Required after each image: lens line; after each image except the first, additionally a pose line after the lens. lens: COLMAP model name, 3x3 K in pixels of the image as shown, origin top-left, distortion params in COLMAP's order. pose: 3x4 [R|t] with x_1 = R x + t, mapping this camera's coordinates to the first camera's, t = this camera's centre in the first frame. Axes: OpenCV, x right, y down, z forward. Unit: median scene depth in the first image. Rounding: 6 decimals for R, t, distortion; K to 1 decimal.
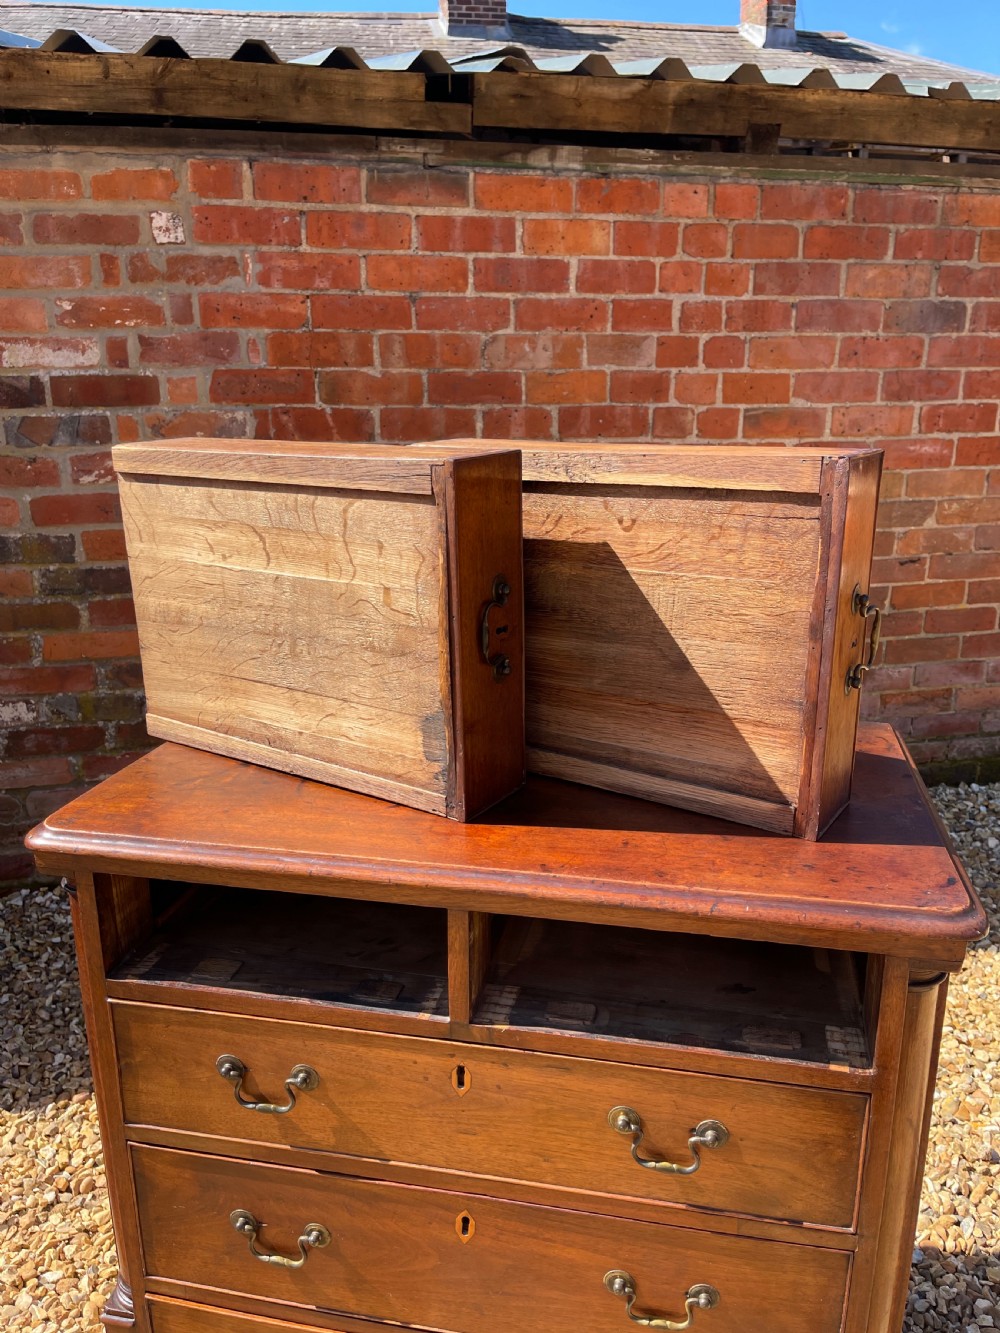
lens RADIAL K [[1017.3, 0, 511.6], [0, 1017.3, 677.9], [0, 0, 1]] dist [0.085194, -0.119094]
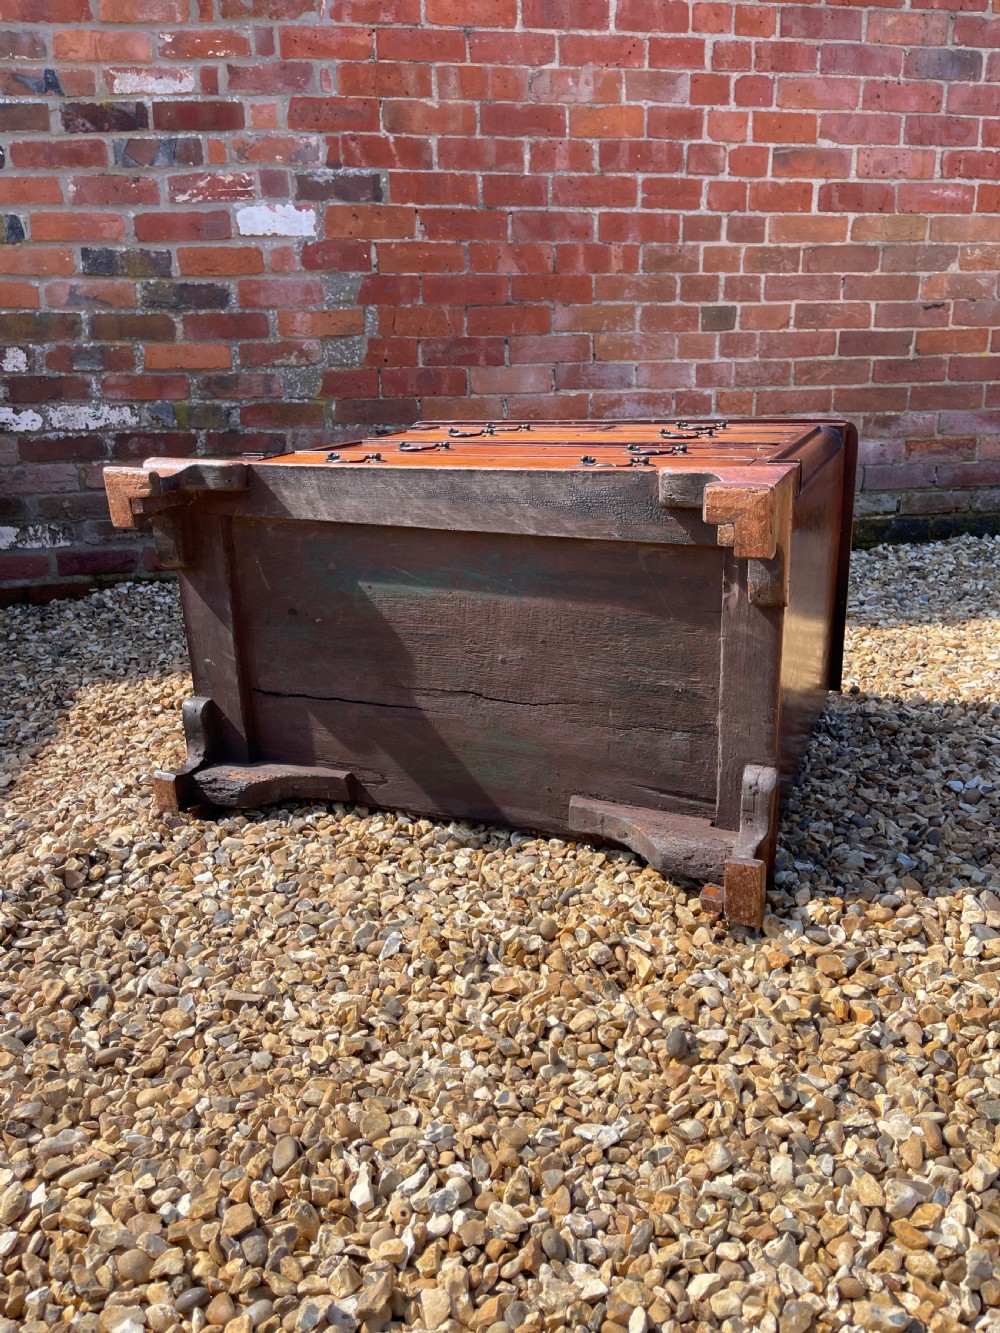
lens RADIAL K [[1017.3, 0, 511.2], [0, 1017.3, 679.8], [0, 0, 1]] dist [0.085194, -0.119094]
pose [[0.997576, 0.006600, -0.069278, 0.033473], [-0.006155, 0.999959, 0.006645, 0.320883], [0.069319, -0.006202, 0.997575, -0.116403]]
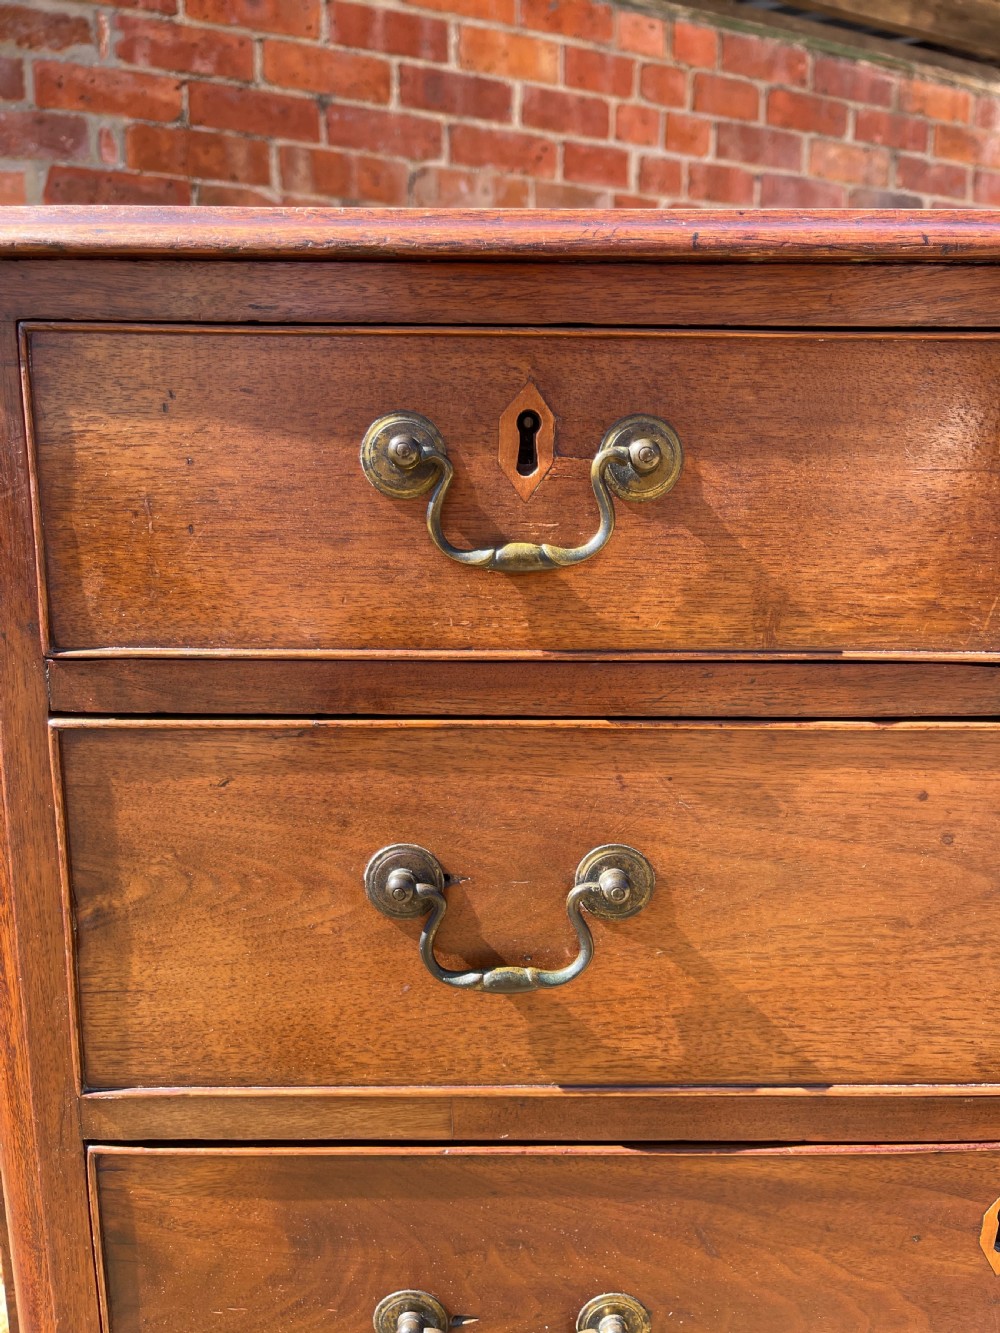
lens RADIAL K [[1017.3, 0, 508.4], [0, 1017.3, 685.8], [0, 0, 1]] dist [0.085194, -0.119094]
pose [[0.978632, -0.033569, 0.202863, -0.129984], [0.053891, 0.993970, -0.095498, 0.144899], [-0.198434, 0.104390, 0.974539, 0.260698]]
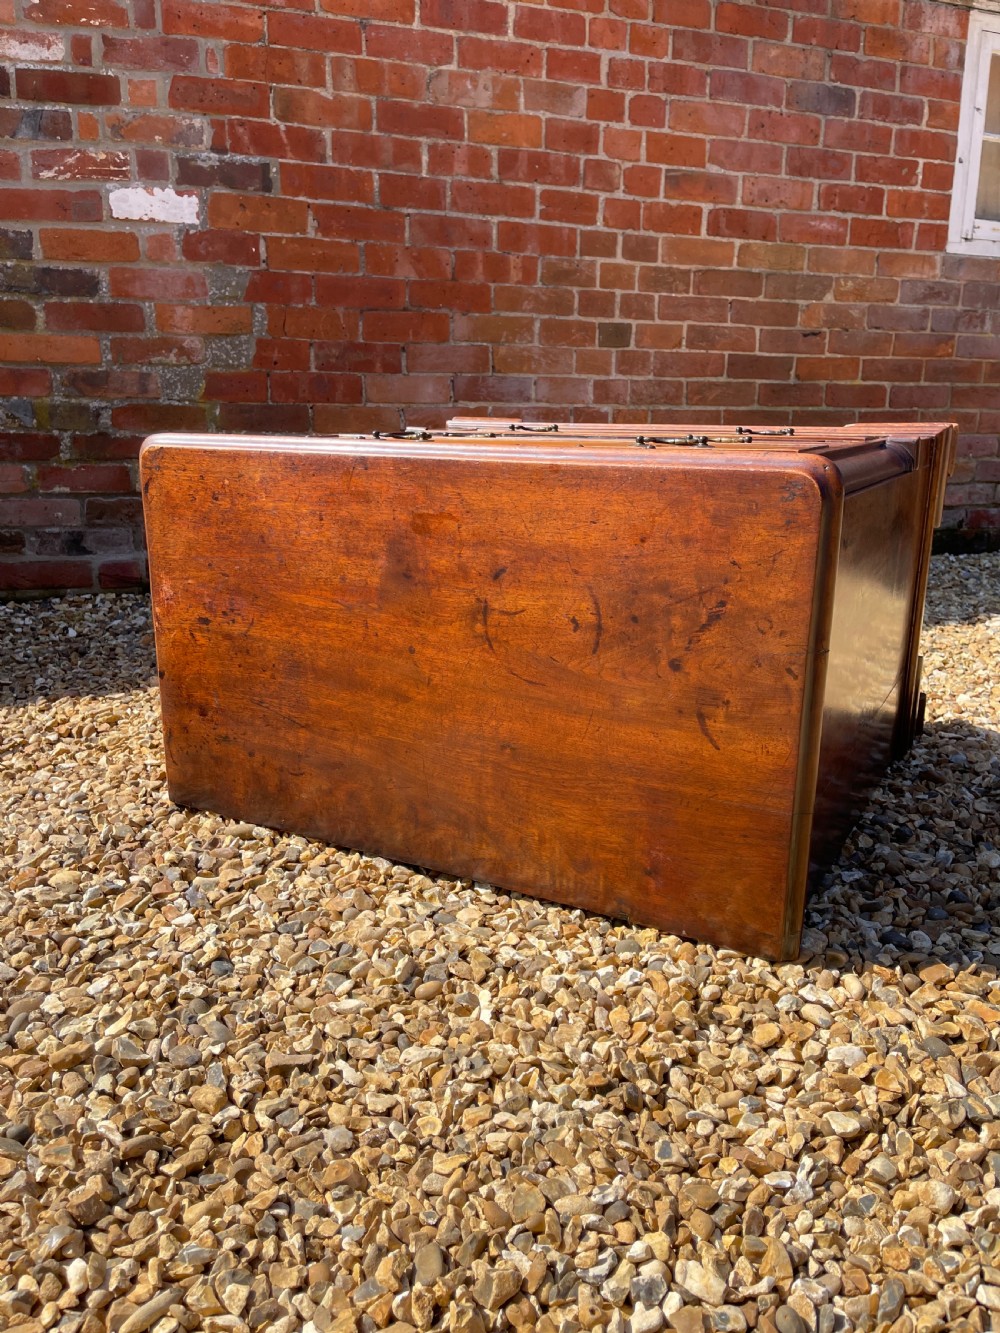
lens RADIAL K [[1017.3, 0, 512.1], [0, 1017.3, 681.9], [0, 0, 1]] dist [0.085194, -0.119094]
pose [[0.993507, -0.016003, 0.112641, -0.073509], [0.019373, 0.999395, -0.028889, 0.340059], [-0.112111, 0.030884, 0.993216, -0.055326]]
